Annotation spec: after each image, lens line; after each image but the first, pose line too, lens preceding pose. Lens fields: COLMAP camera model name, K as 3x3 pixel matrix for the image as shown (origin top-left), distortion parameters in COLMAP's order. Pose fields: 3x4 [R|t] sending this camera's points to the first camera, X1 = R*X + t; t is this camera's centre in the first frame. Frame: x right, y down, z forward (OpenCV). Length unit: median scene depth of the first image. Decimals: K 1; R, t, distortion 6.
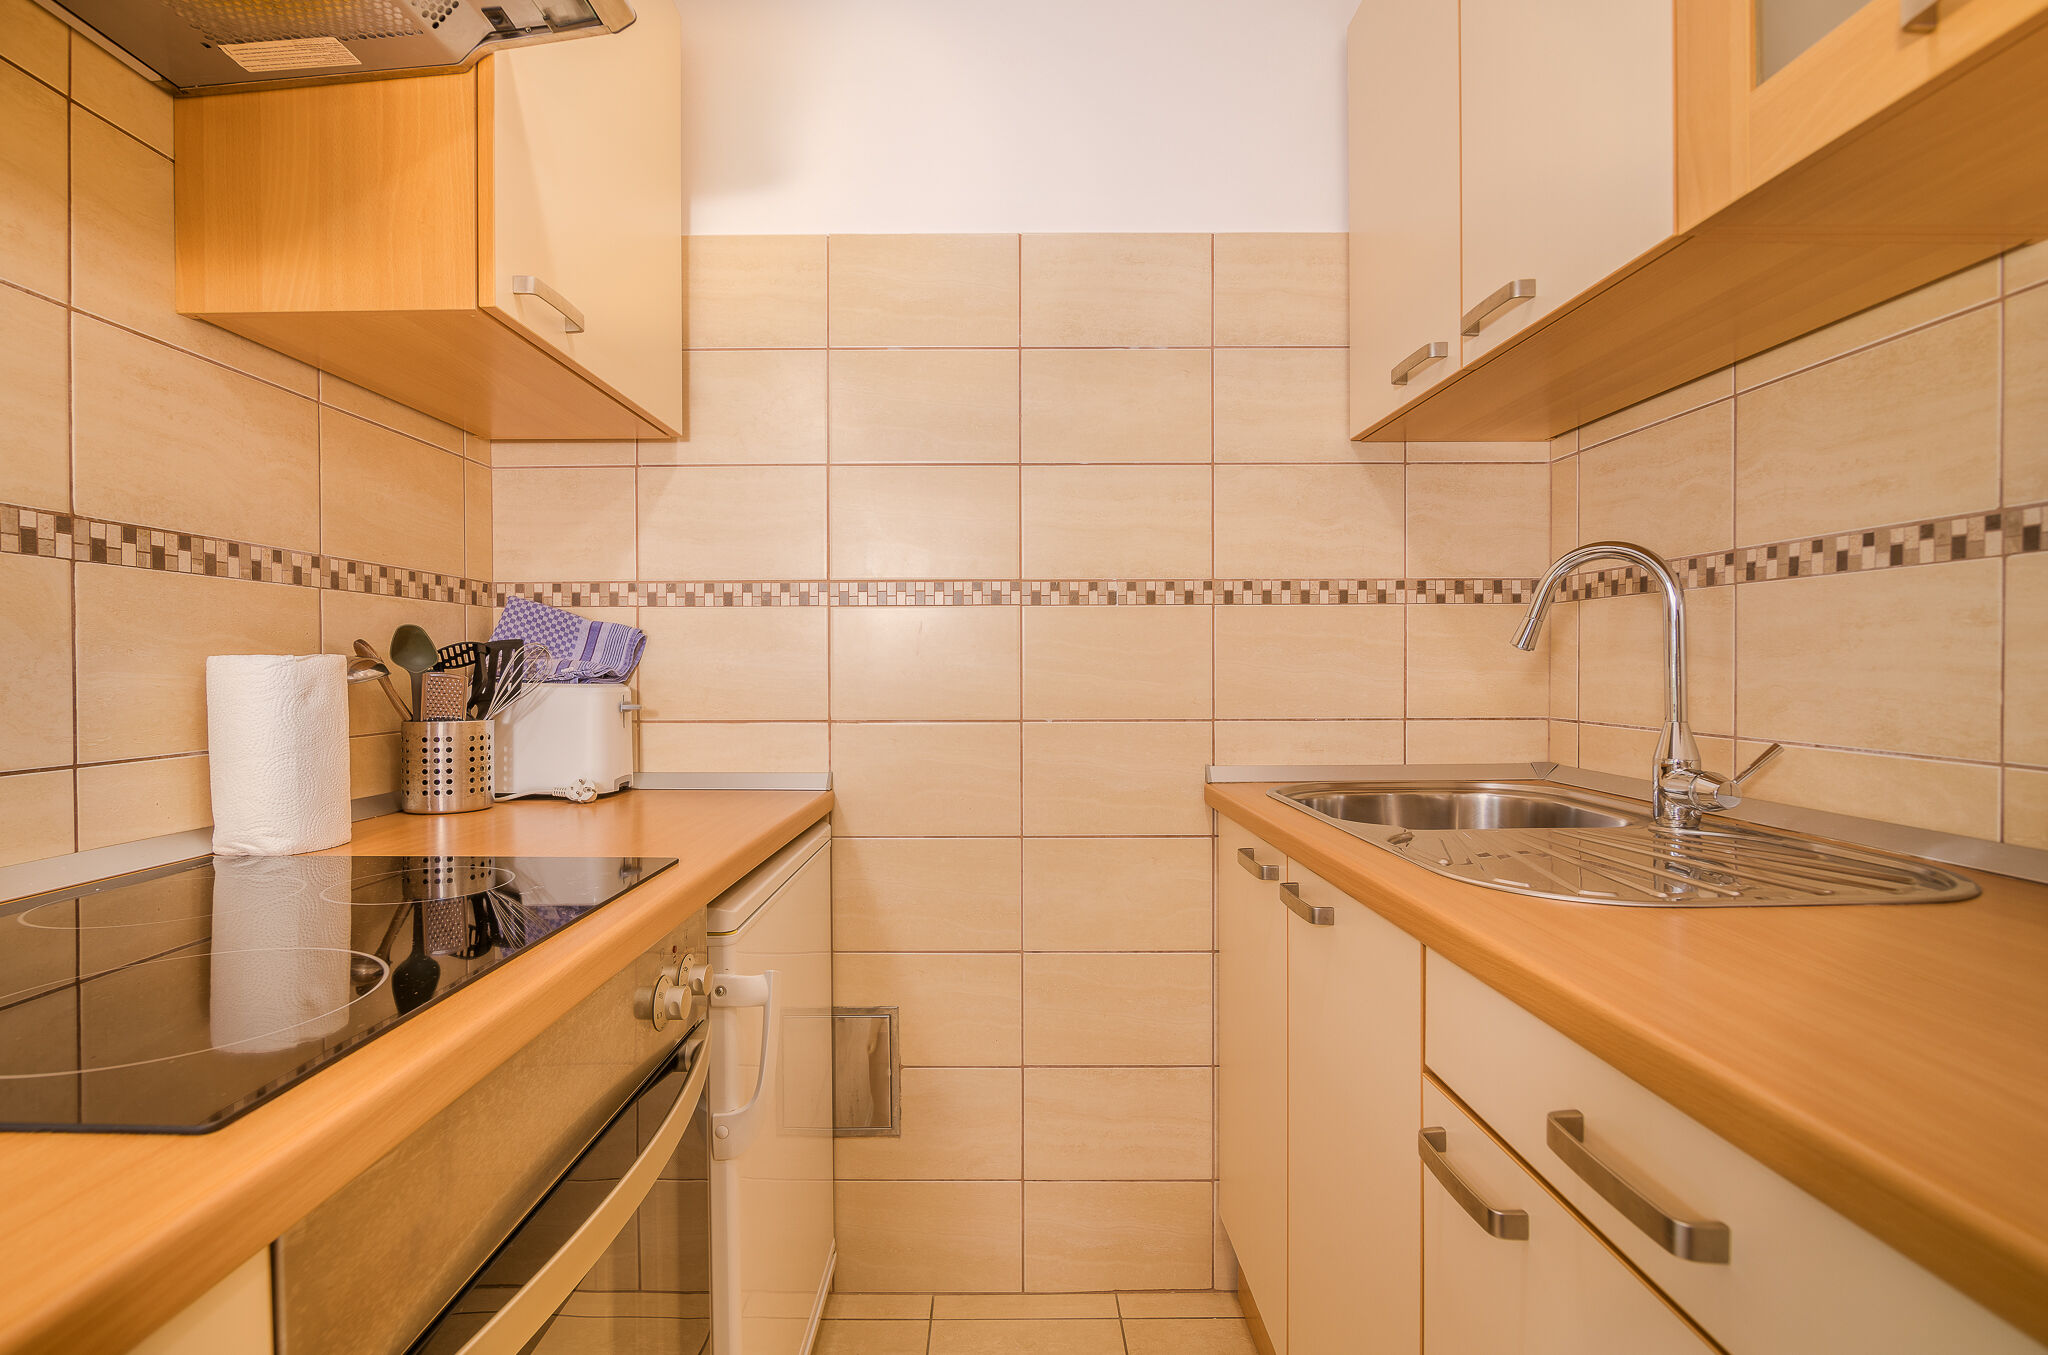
lens RADIAL K [[941.3, 0, 1049.1], [0, 941.3, 680.4], [0, 0, 1]] dist [-0.016917, 0.000358]
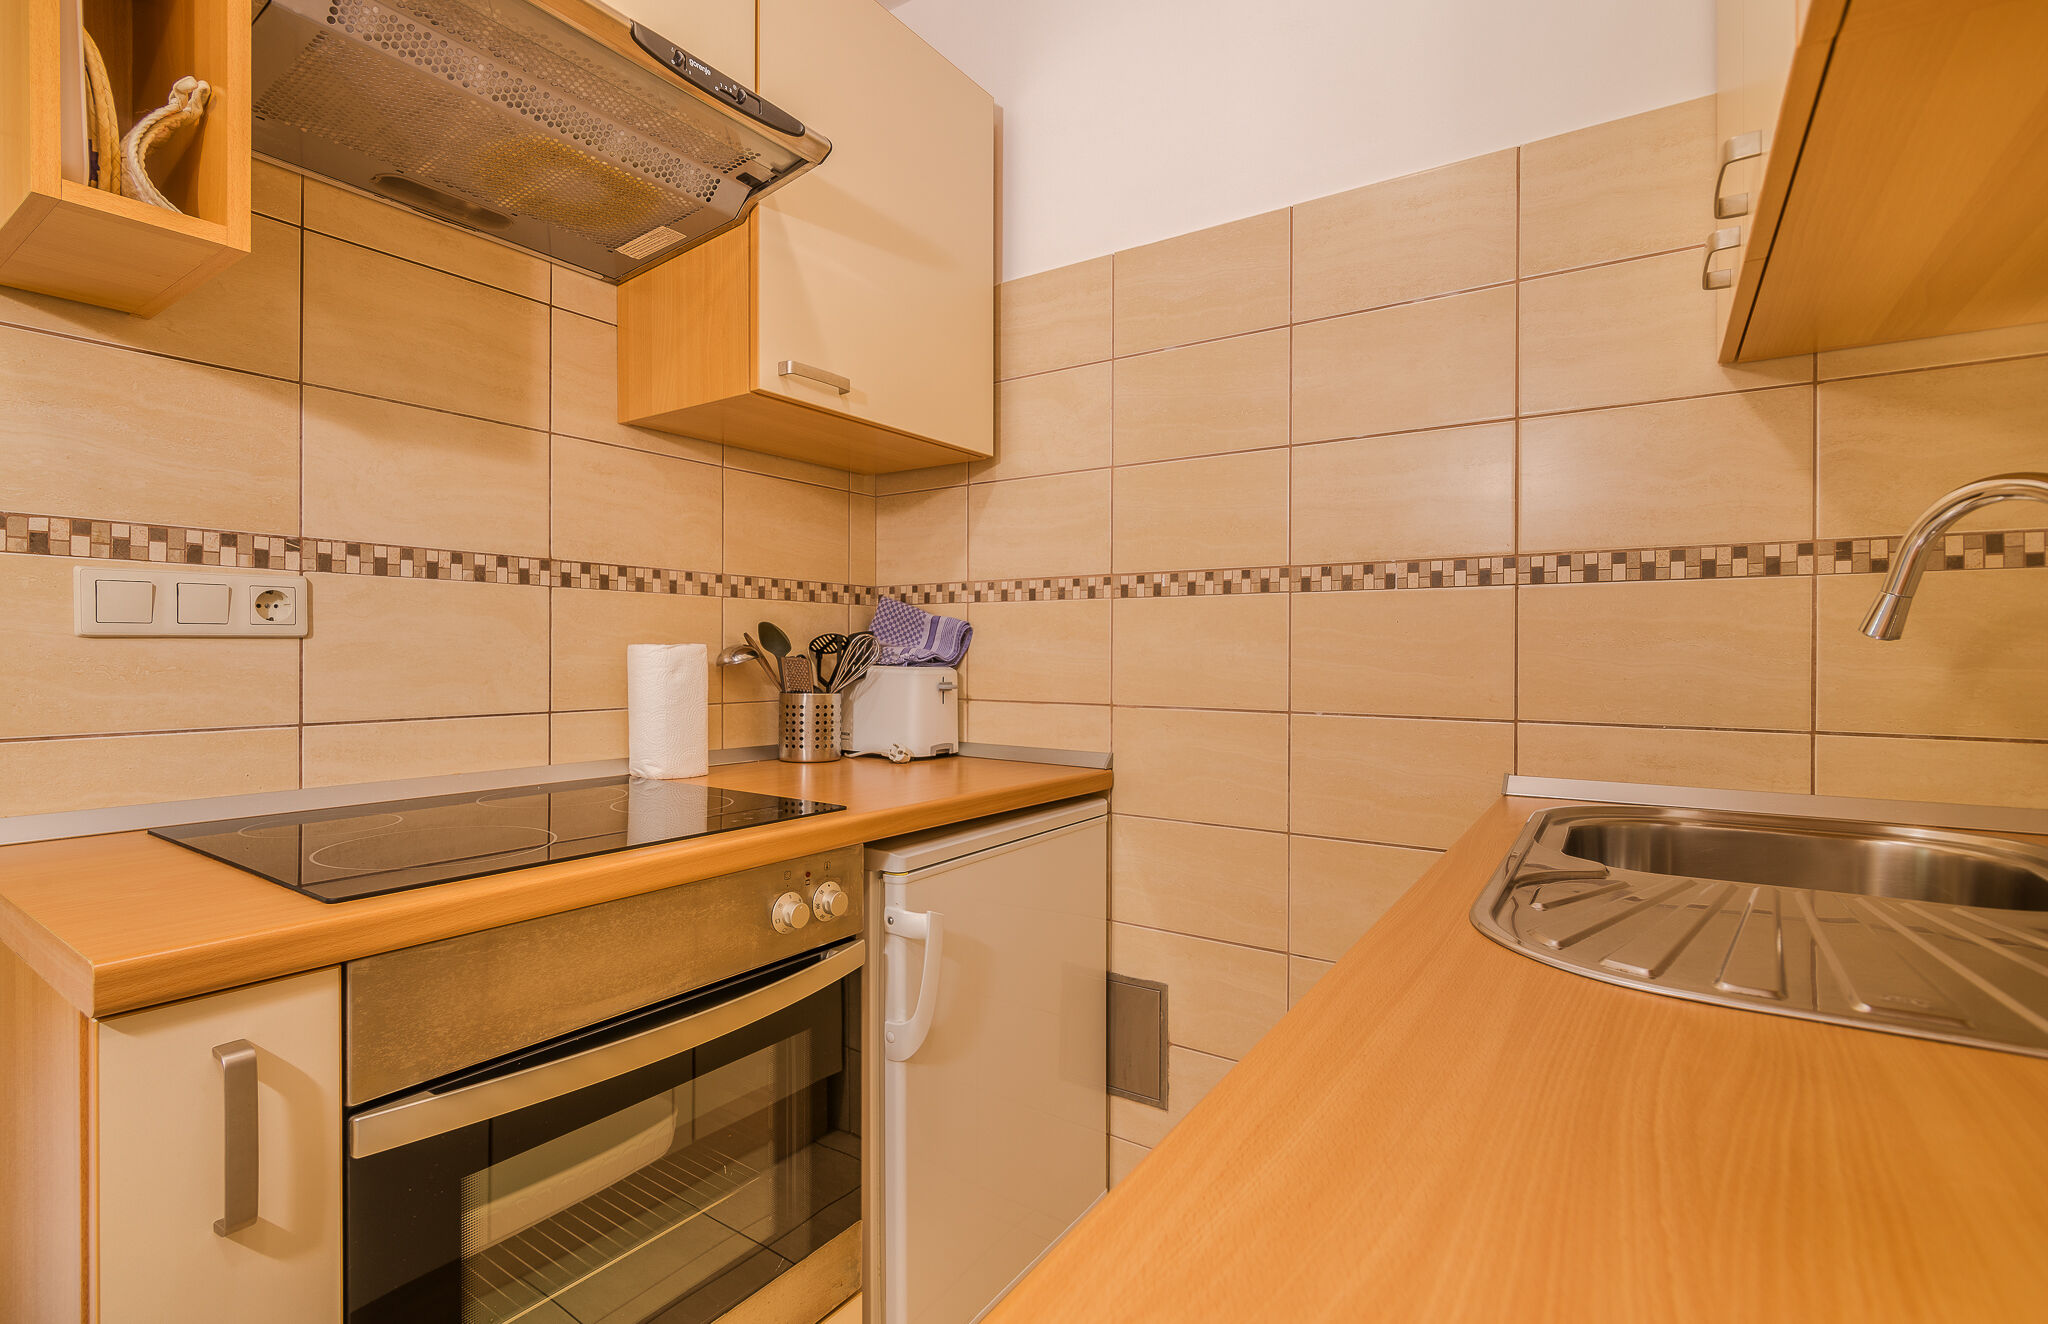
lens RADIAL K [[964.5, 0, 1052.8], [0, 964.5, 656.7], [0, 0, 1]] dist [-0.000645, -0.002373]
pose [[0.825285, 0.009191, -0.564642, 0.349290], [-0.014522, 0.999882, -0.004950, -0.005772], [0.564530, 0.012285, 0.825321, 0.052031]]
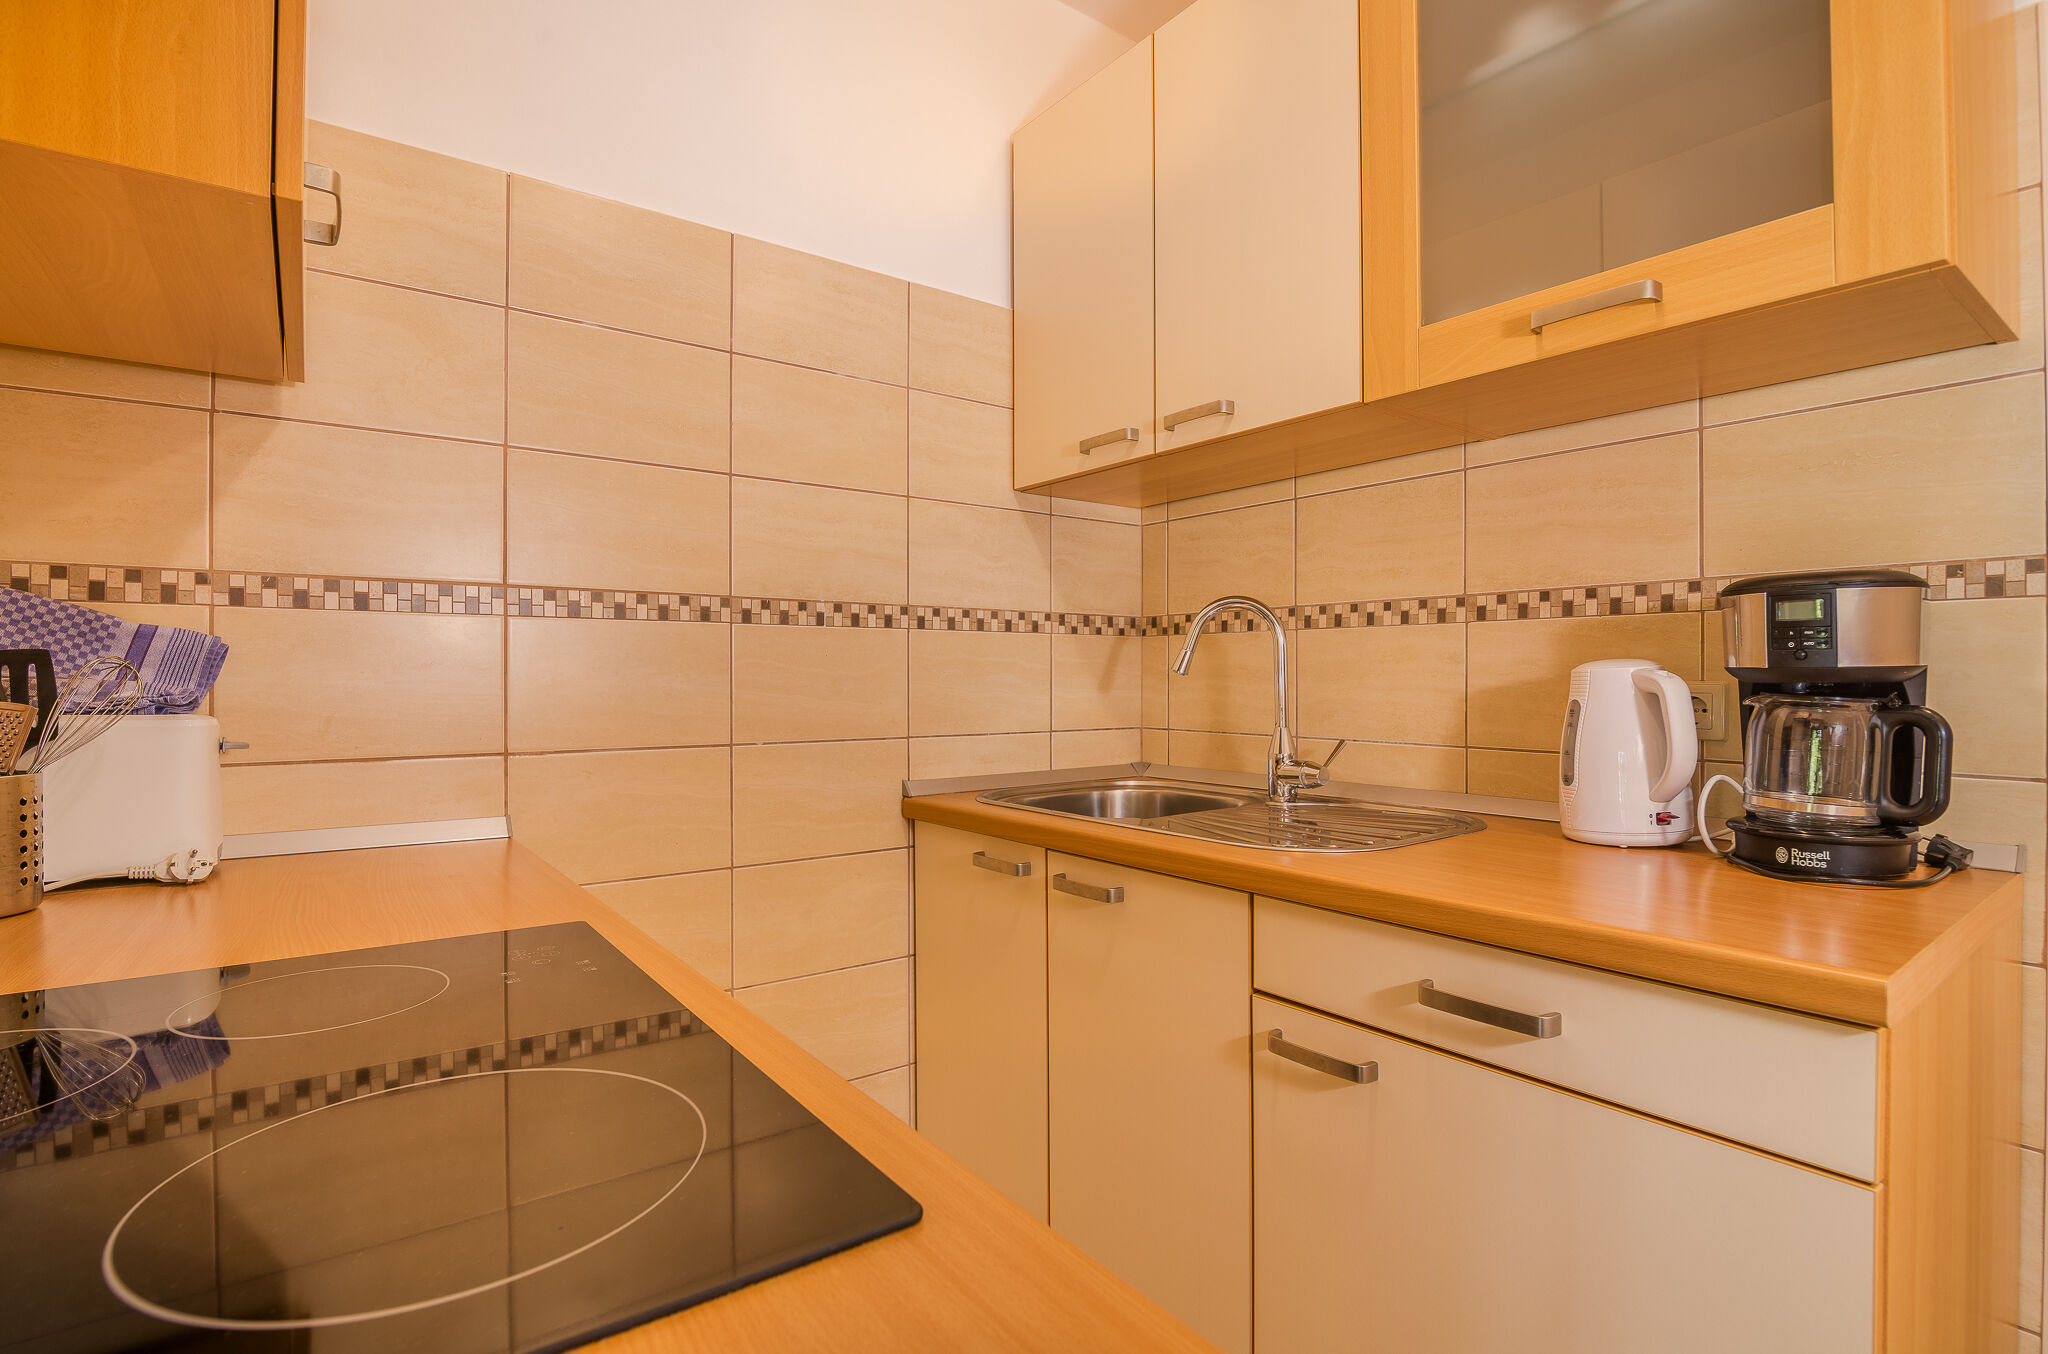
lens RADIAL K [[941.3, 0, 1071.6], [0, 941.3, 682.1], [0, 0, 1]] dist [-0.016917, 0.000358]
pose [[0.802653, 0.001232, 0.596445, -0.339924], [0.006880, 0.999912, -0.011324, -0.007658], [-0.596406, 0.013193, 0.802574, 0.039613]]
